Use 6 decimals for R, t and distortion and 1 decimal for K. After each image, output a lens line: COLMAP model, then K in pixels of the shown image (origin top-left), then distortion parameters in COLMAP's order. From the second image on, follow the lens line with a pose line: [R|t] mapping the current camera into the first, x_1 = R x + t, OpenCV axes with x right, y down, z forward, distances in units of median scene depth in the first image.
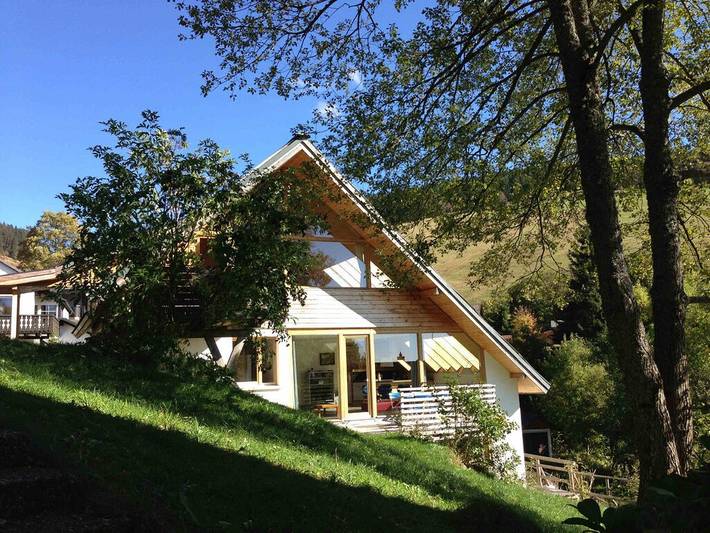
lens RADIAL K [[639.8, 0, 355.0], [0, 639.8, 266.5], [0, 0, 1]] dist [0.004886, -0.002386]
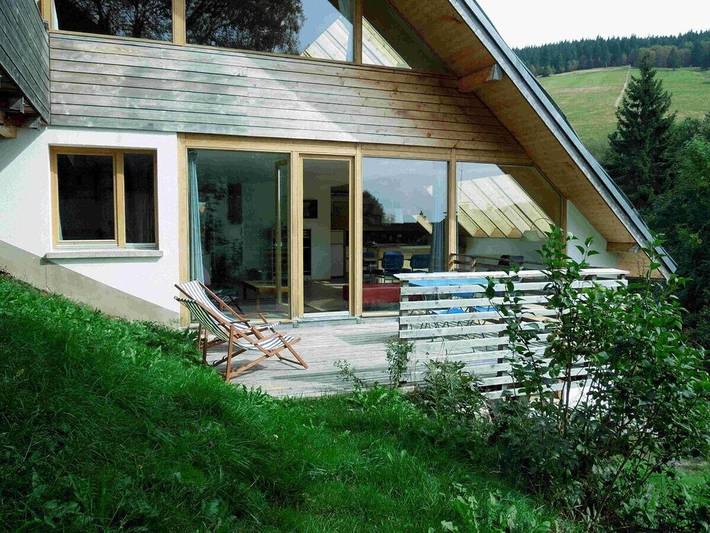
lens RADIAL K [[639.8, 0, 355.0], [0, 639.8, 266.5], [0, 0, 1]] dist [0.004886, -0.002386]
pose [[0.998489, 0.043467, -0.033609, 0.039064], [-0.035143, 0.975435, 0.217468, 0.070894], [0.042236, -0.215958, 0.975489, 0.428535]]
